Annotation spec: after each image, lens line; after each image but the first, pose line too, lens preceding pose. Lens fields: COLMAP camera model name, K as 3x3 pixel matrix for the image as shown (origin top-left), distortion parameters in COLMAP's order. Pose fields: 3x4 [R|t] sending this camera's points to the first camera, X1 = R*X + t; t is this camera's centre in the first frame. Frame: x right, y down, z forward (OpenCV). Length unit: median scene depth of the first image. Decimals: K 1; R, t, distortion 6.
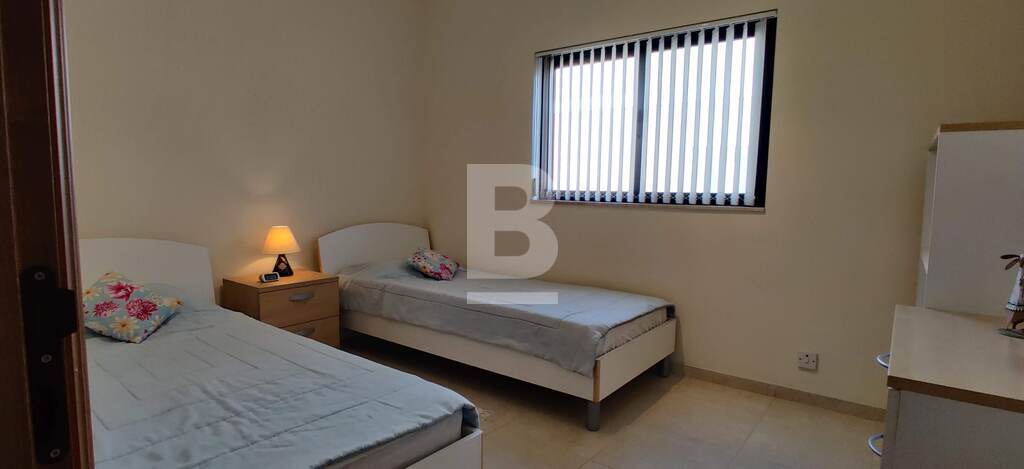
lens RADIAL K [[511.5, 0, 512.0], [0, 511.5, 234.5], [0, 0, 1]] dist [-0.015161, 0.008029]
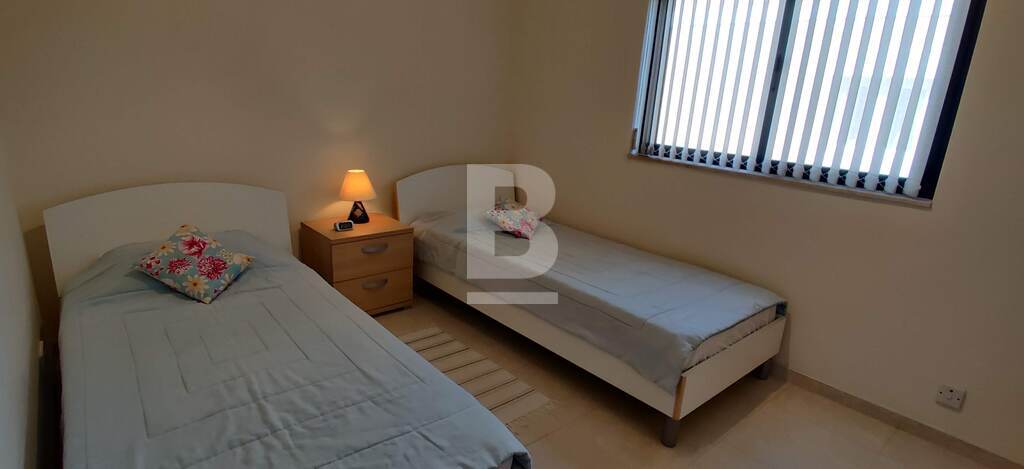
lens RADIAL K [[513.9, 0, 509.3], [0, 513.9, 237.4], [0, 0, 1]] dist [-0.005600, -0.015469]
pose [[0.979071, 0.095740, -0.179596, 0.012009], [-0.061575, 0.980433, 0.186977, -0.113796], [0.193983, -0.172005, 0.965808, 0.133399]]
